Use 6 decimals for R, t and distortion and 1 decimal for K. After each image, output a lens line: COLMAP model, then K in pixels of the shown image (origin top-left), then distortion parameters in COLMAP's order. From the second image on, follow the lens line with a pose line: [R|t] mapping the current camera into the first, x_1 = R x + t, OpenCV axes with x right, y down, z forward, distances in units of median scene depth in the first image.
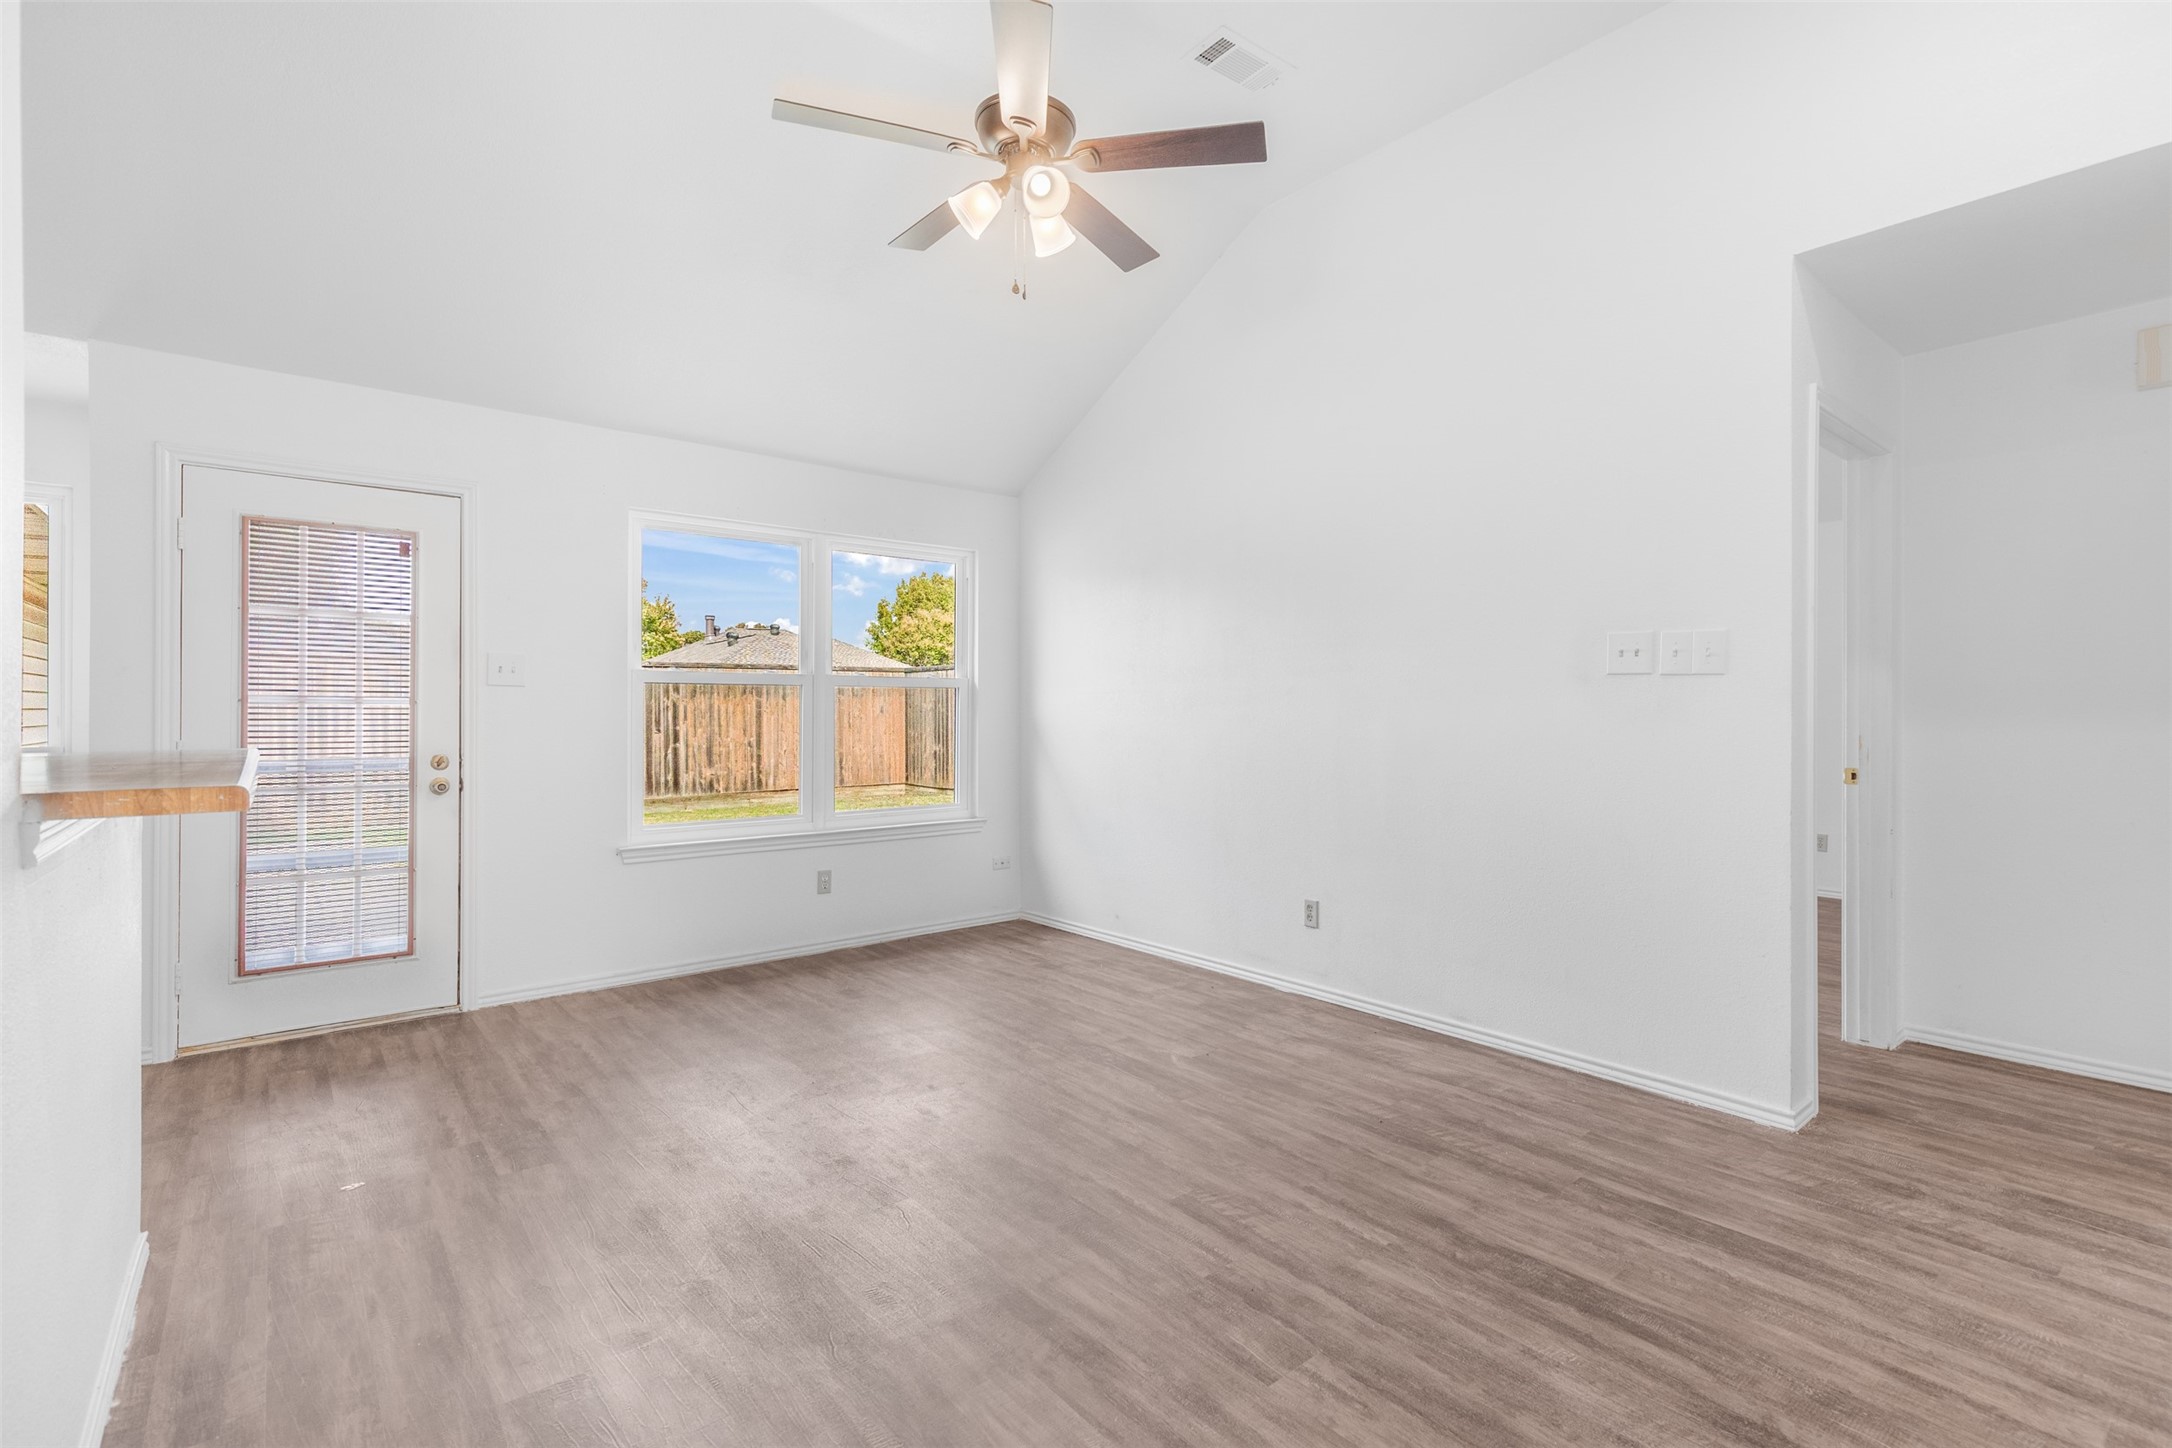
lens RADIAL K [[990.2, 0, 1097.6], [0, 990.2, 721.5], [0, 0, 1]] dist [0.002293, -0.000398]
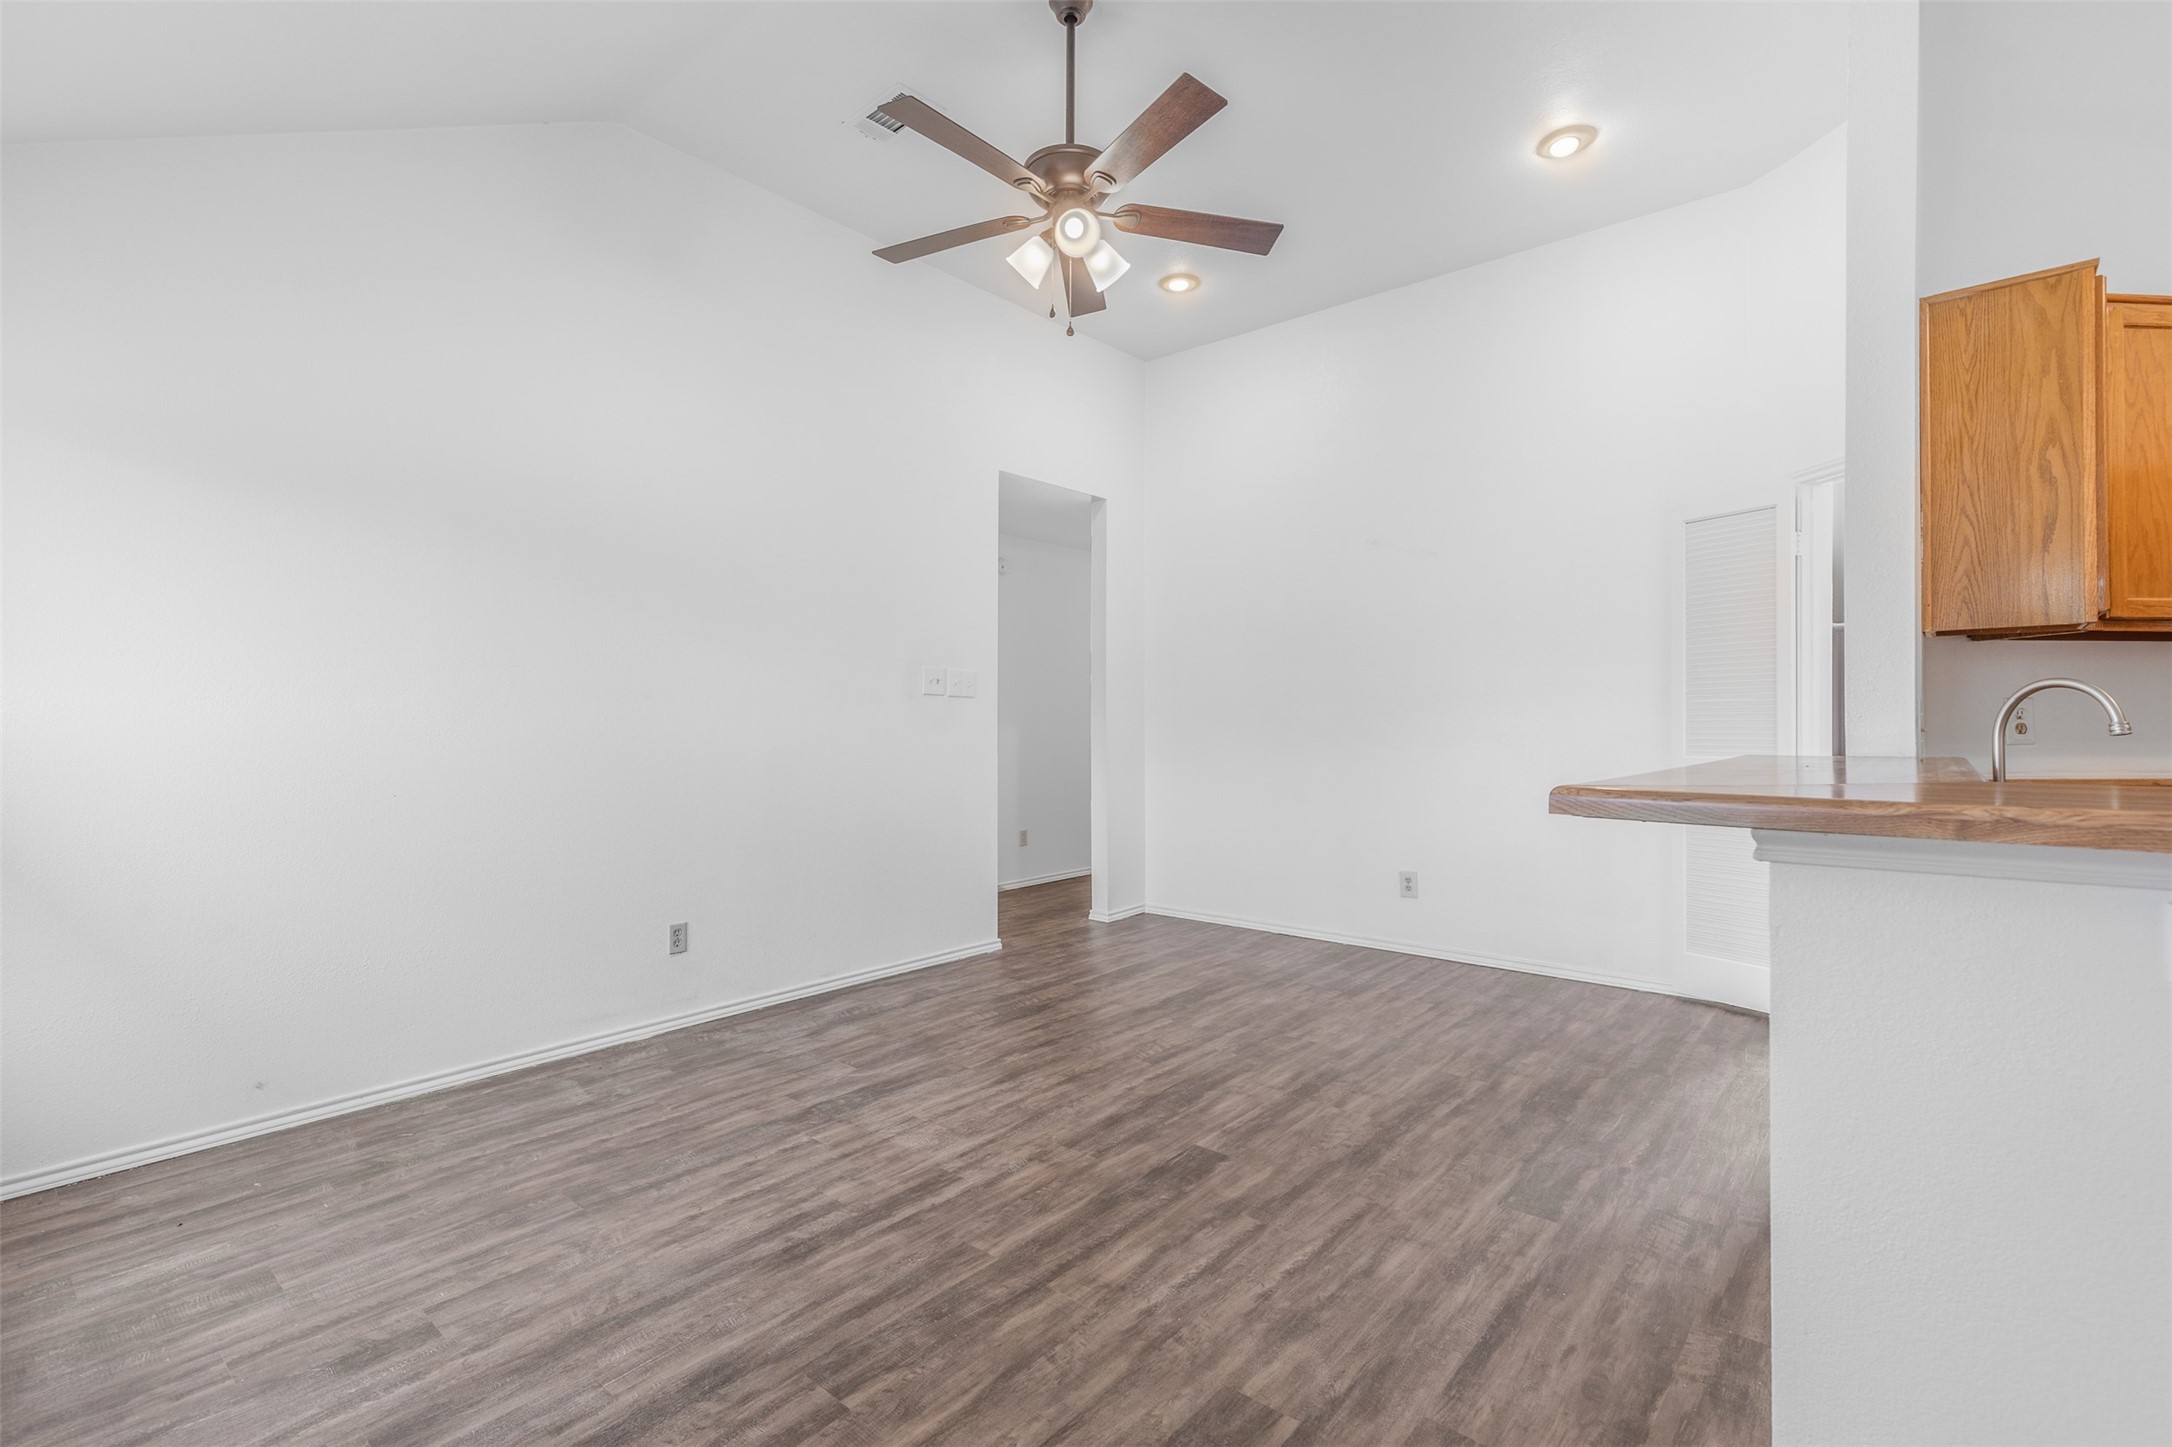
lens RADIAL K [[995.4, 0, 1096.6], [0, 995.4, 718.8], [0, 0, 1]] dist [0.009051, -0.000095]
pose [[-0.180644, 0.002931, 0.983544, -0.993735], [0.013064, 0.999914, -0.000581, -0.006879], [-0.983462, 0.012744, -0.180667, 1.006344]]
